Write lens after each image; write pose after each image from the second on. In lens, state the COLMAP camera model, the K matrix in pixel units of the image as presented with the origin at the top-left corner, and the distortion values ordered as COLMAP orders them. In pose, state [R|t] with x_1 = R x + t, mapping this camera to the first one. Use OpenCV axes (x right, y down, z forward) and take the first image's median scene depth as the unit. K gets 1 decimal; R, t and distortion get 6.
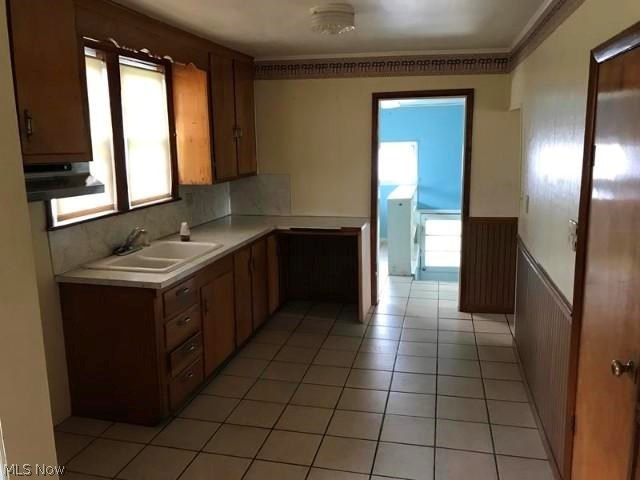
lens RADIAL K [[523.5, 0, 320.0], [0, 523.5, 240.0], [0, 0, 1]] dist [0.009696, -0.013695]
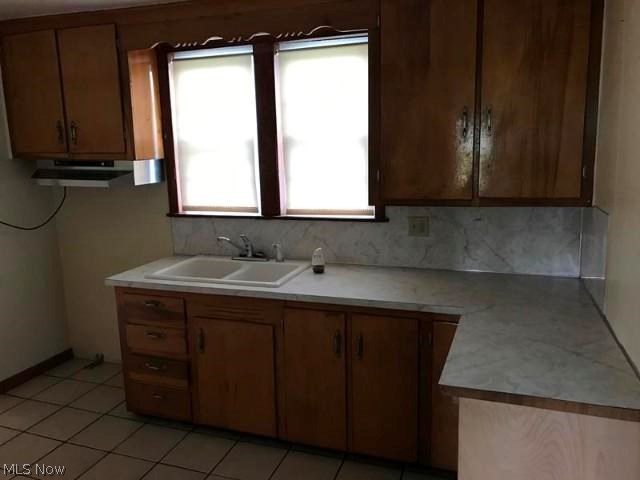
lens RADIAL K [[523.5, 0, 320.0], [0, 523.5, 240.0], [0, 0, 1]] dist [0.009696, -0.013695]
pose [[-0.103968, 0.186945, -0.976853, 0.526465], [-0.166181, 0.965104, 0.202383, -0.220753], [0.980599, 0.183376, -0.069273, 1.187617]]
